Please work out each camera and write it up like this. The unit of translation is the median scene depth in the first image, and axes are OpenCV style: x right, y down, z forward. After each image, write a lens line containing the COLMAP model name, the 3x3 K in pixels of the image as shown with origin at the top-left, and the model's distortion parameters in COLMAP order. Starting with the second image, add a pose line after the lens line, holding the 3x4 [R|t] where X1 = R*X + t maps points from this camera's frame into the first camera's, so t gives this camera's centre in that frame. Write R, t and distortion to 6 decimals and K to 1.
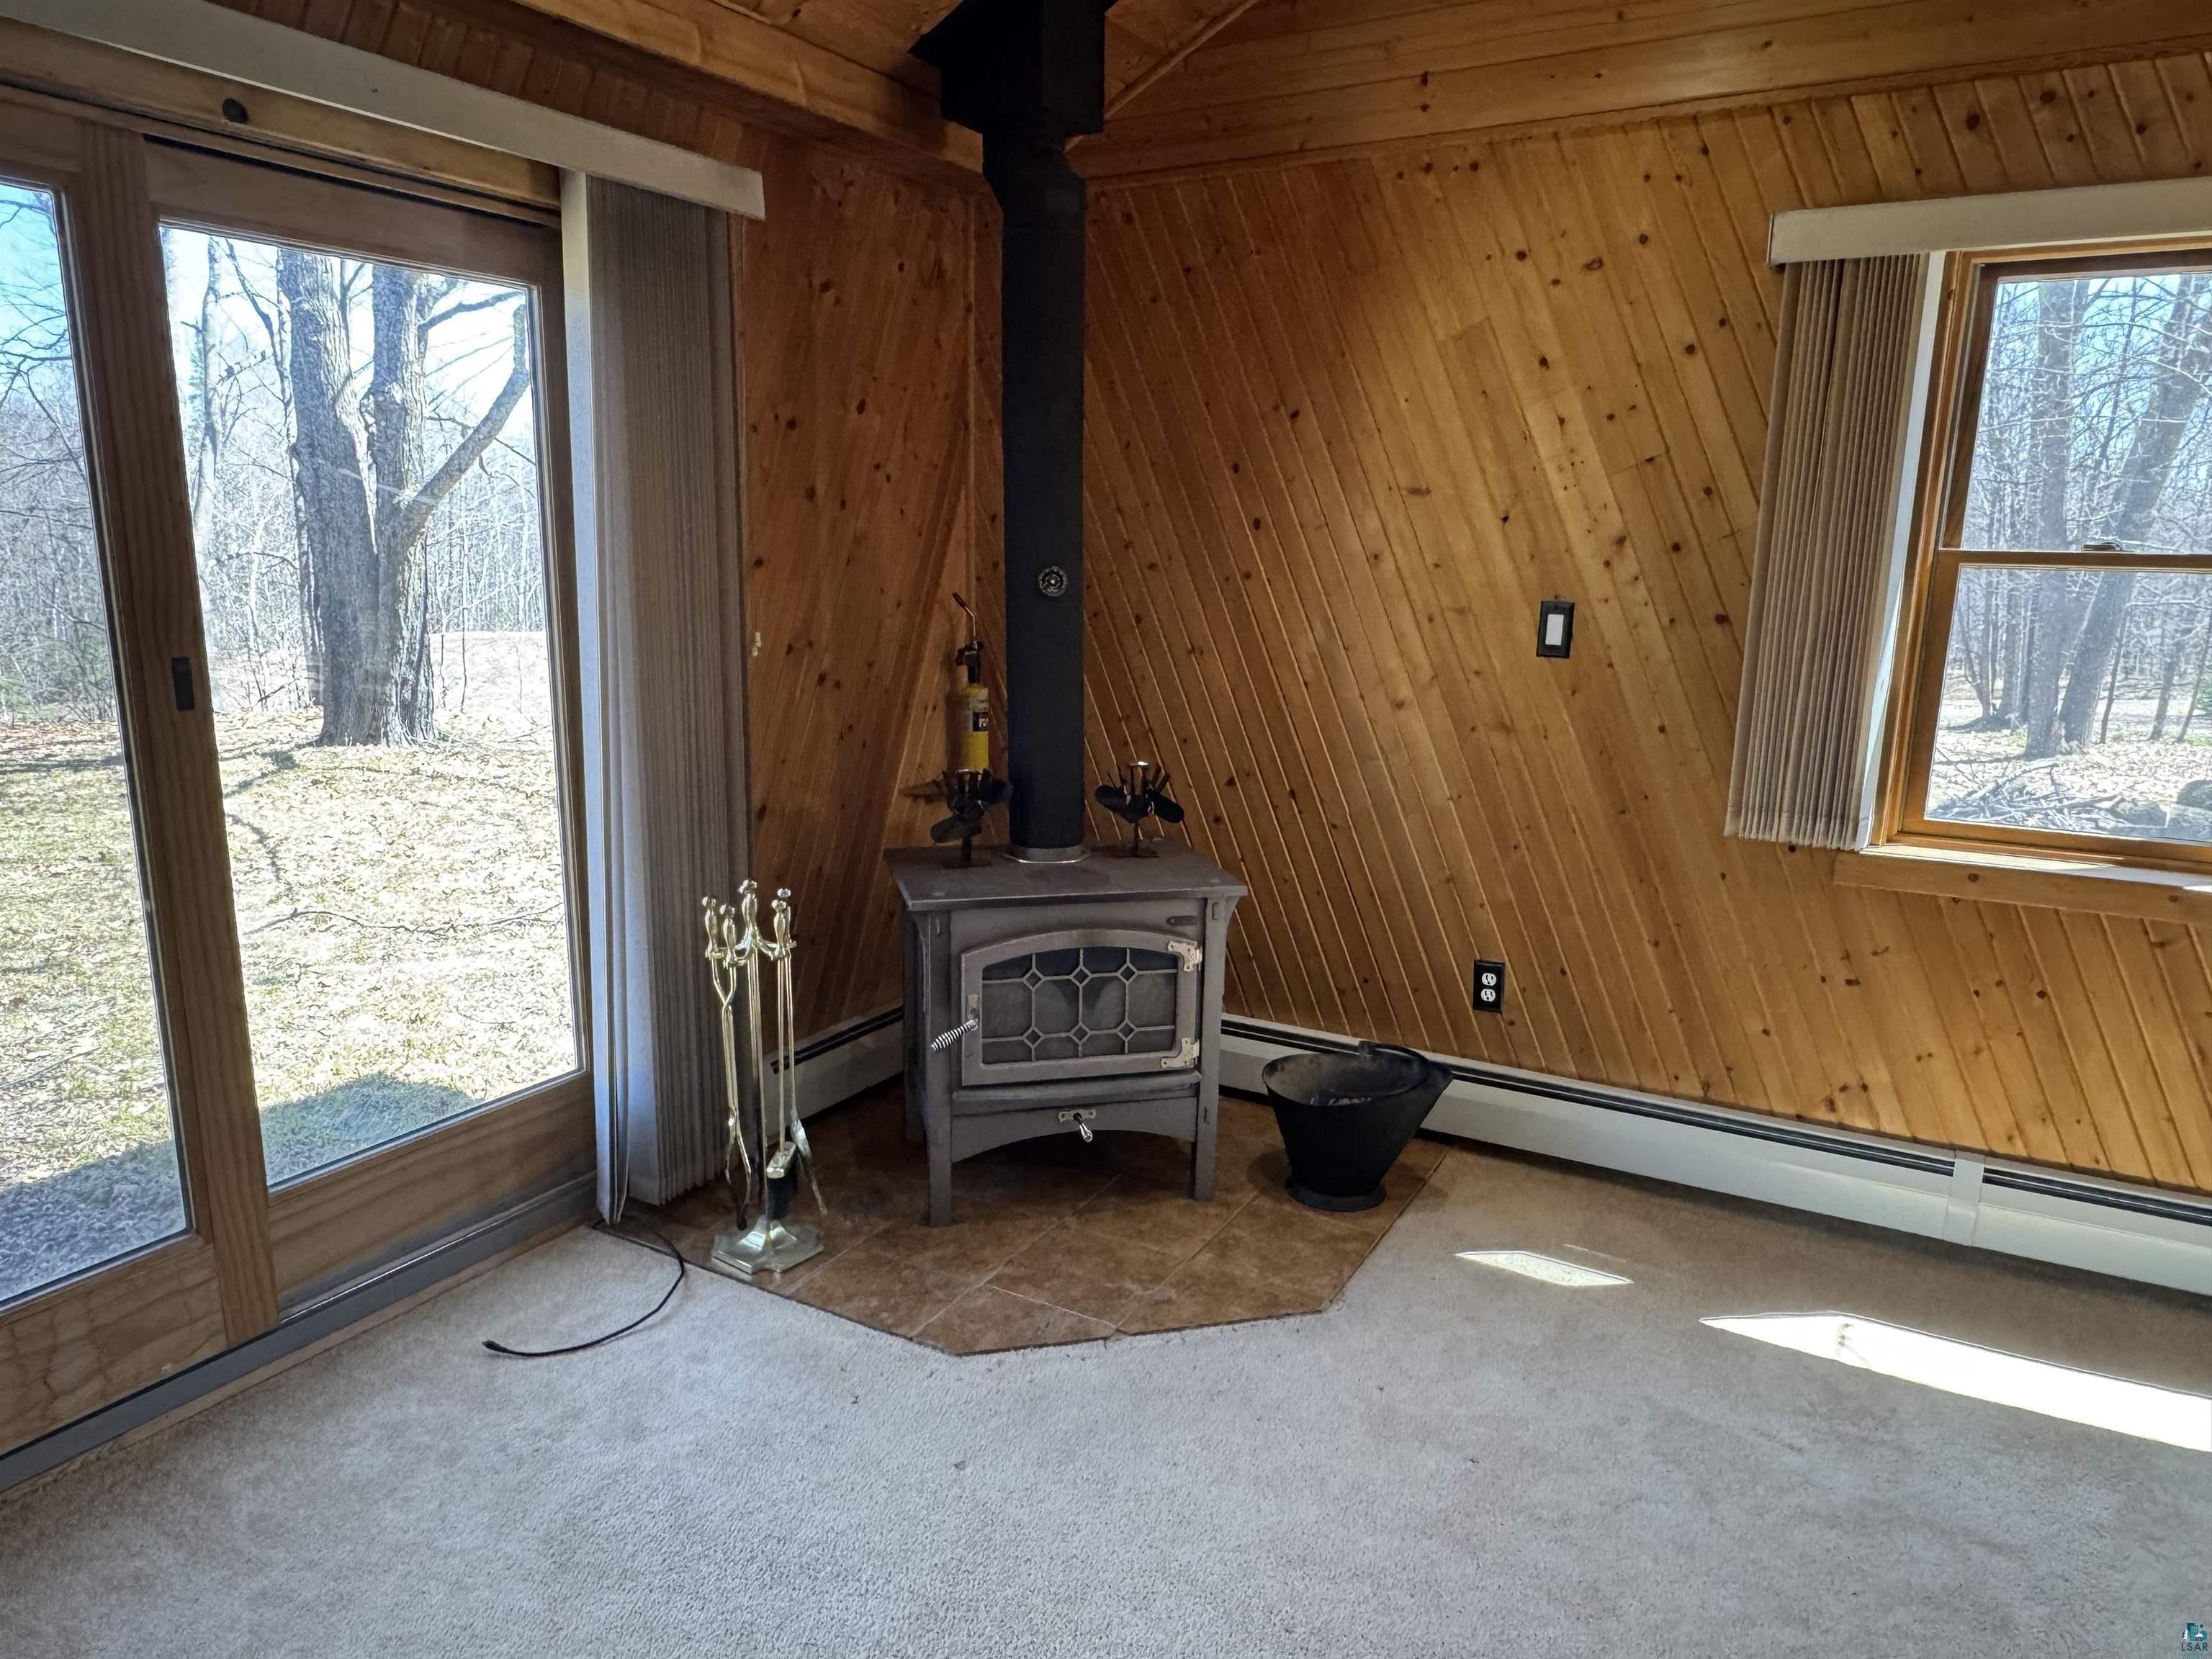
lens RADIAL K [[1459.5, 0, 1106.0], [0, 1459.5, 829.5], [0, 0, 1]] dist [0.004163, 0.000407]
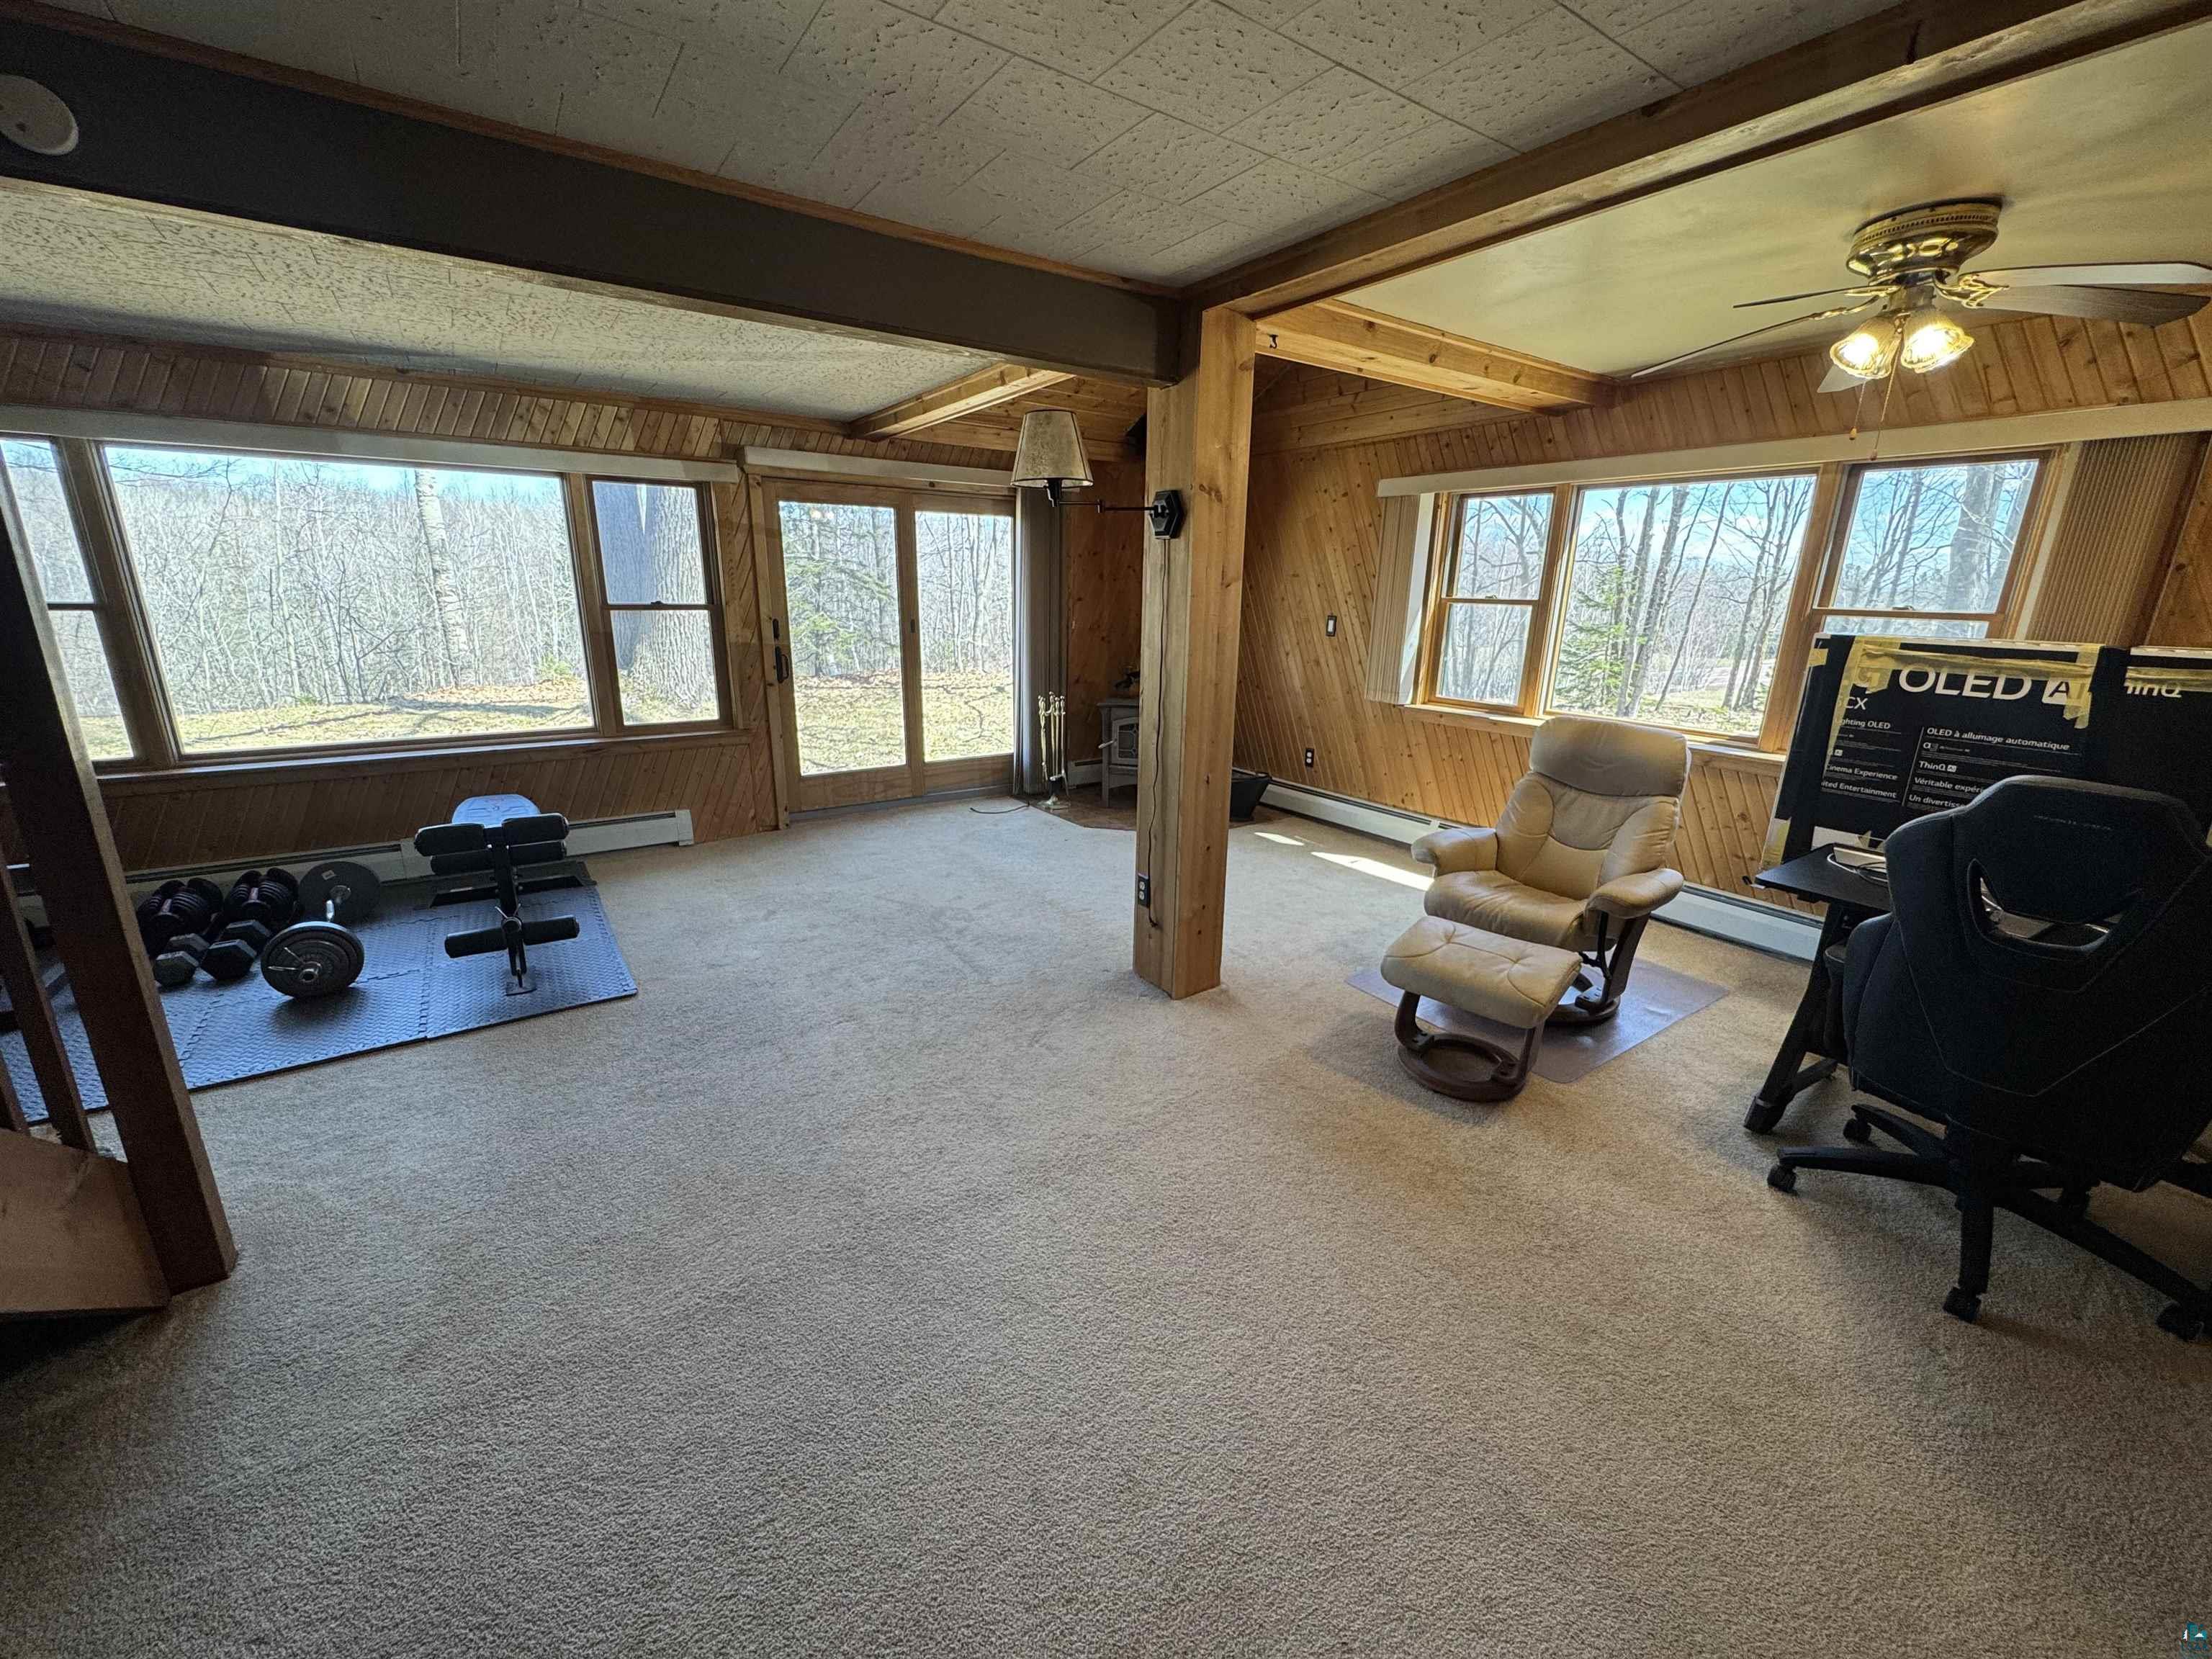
lens RADIAL K [[883.2, 0, 1104.4], [0, 883.2, 827.9], [0, 0, 1]] dist [-0.000565, -0.000028]
pose [[0.905615, 0.114899, -0.408241, 0.702892], [-0.089946, 0.992738, 0.079876, 0.163099], [0.414454, -0.035617, 0.909373, -0.790139]]
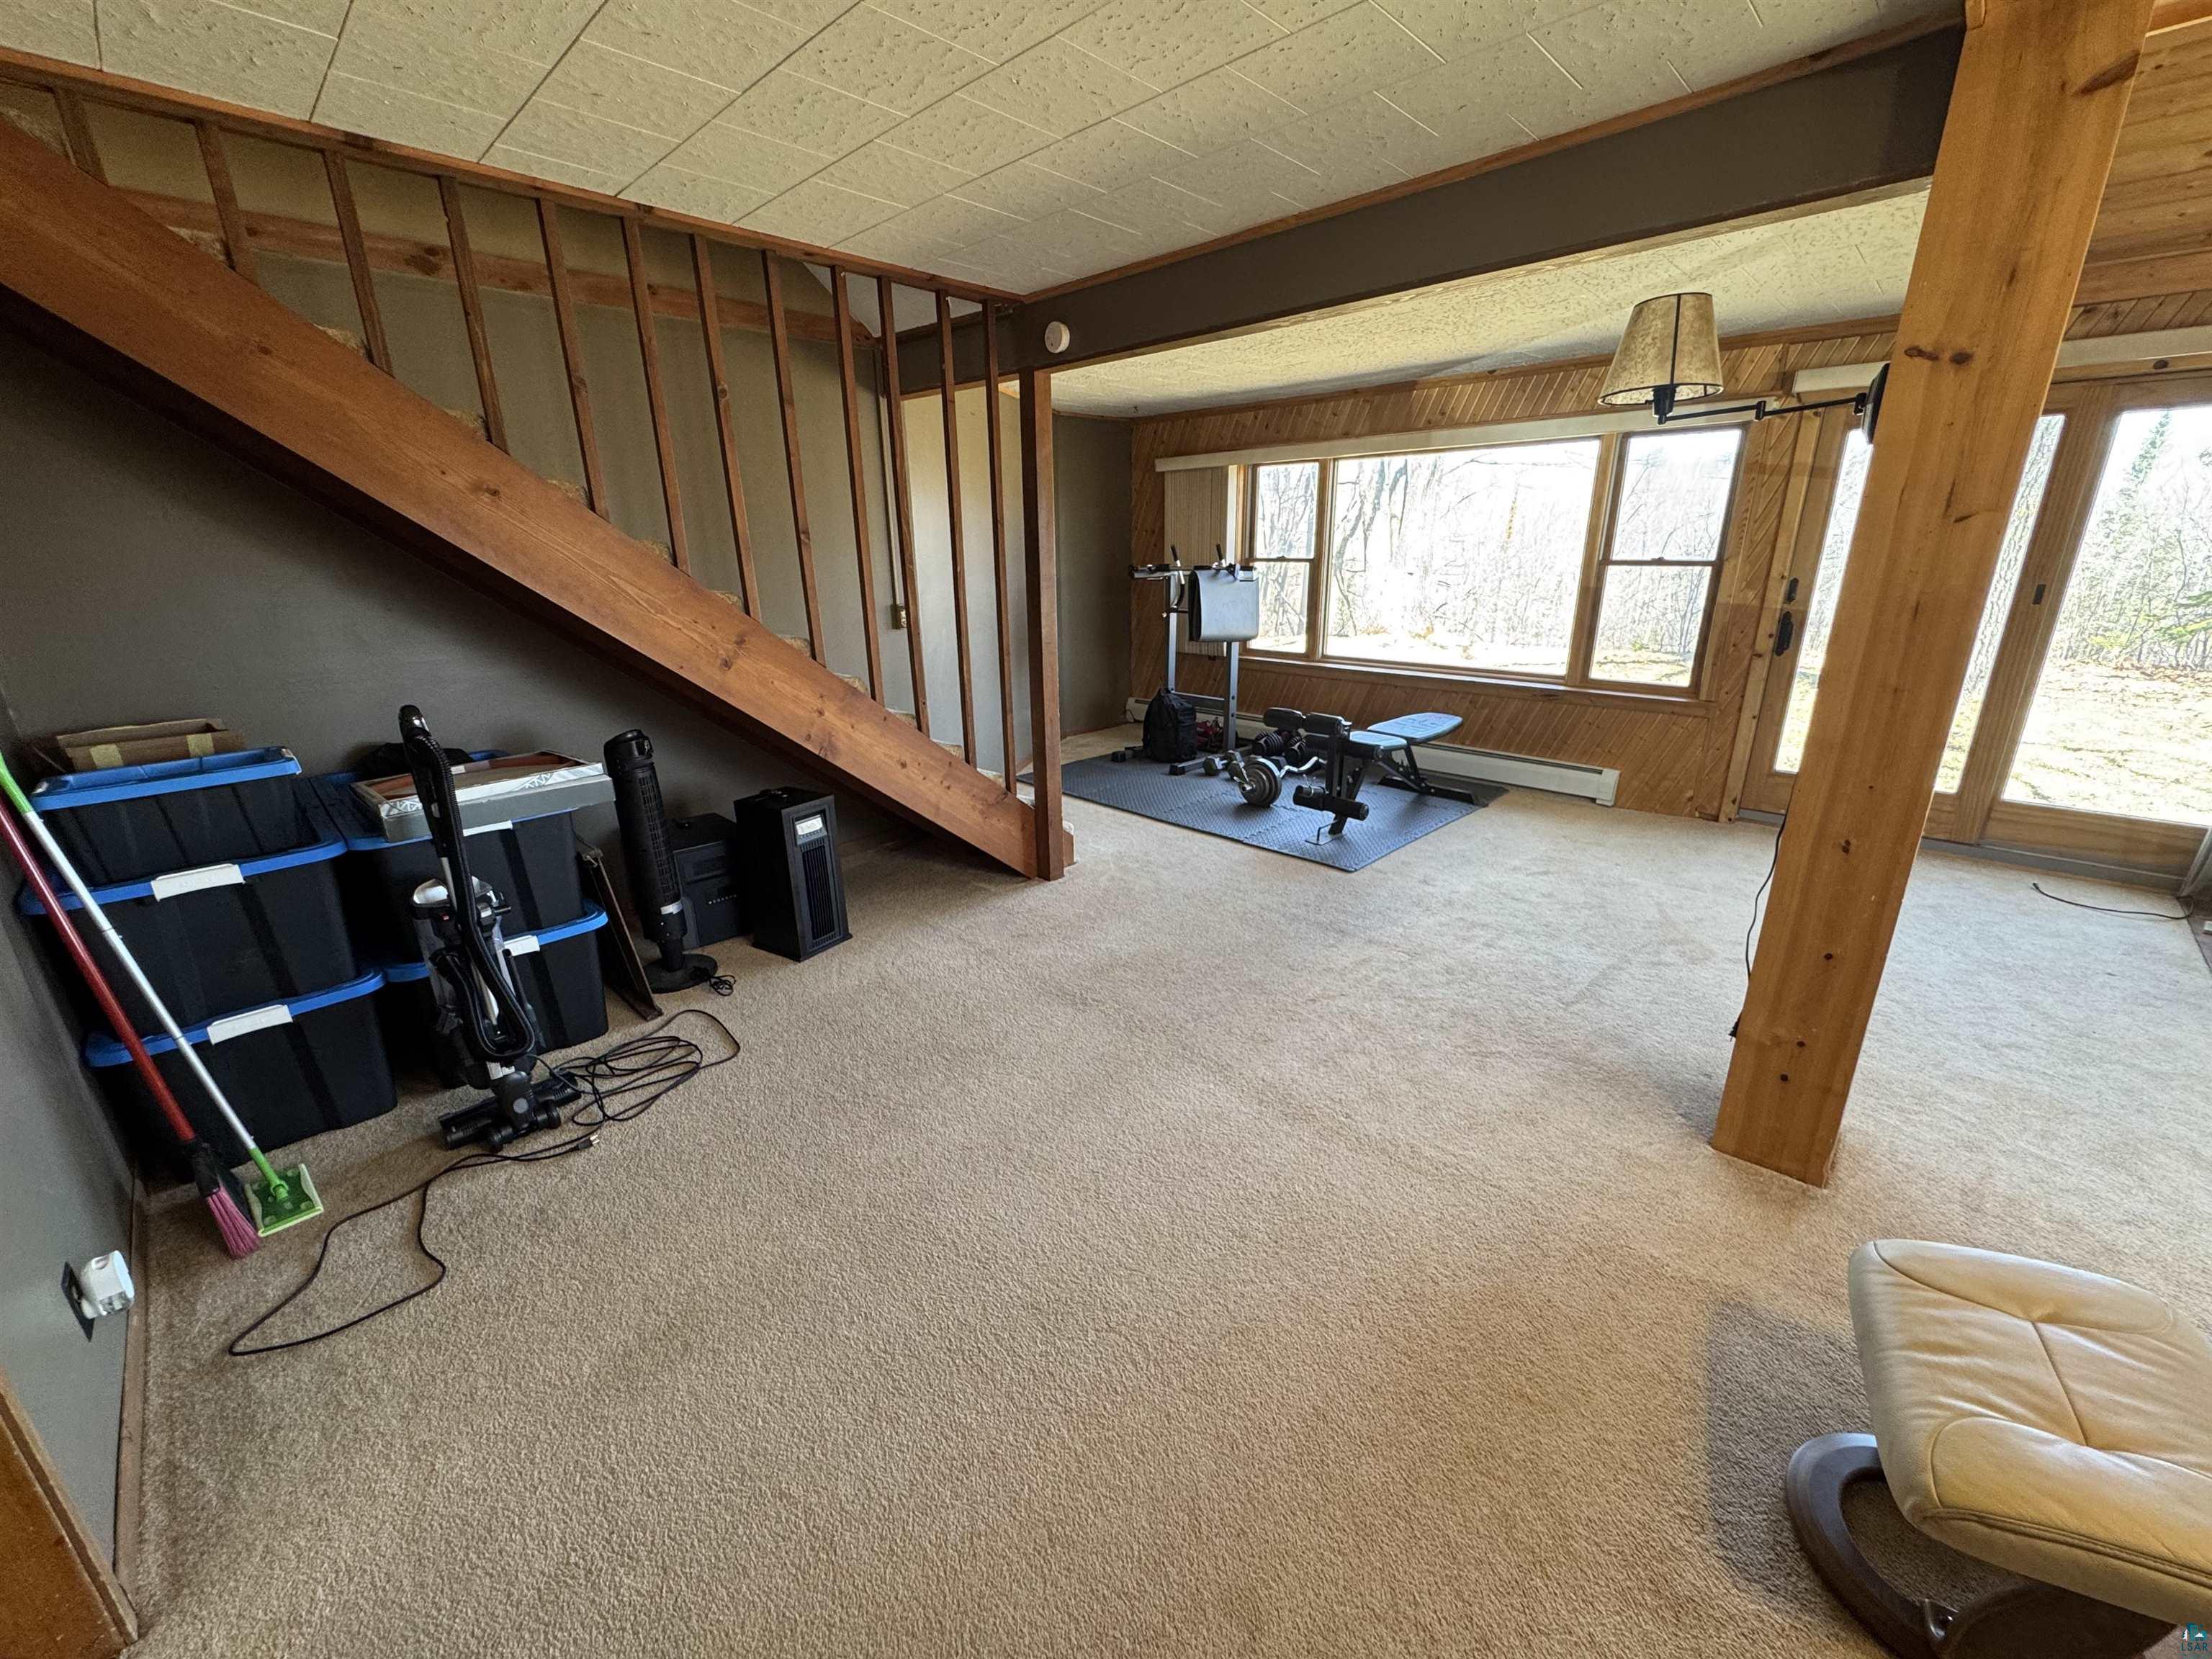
lens RADIAL K [[883.2, 0, 1104.4], [0, 883.2, 827.9], [0, 0, 1]] dist [-0.000565, -0.000028]
pose [[-0.253246, 0.288607, -0.923349, 1.095694], [-0.185476, 0.922270, 0.339140, 0.050944], [0.949455, 0.257145, -0.180031, -0.185843]]
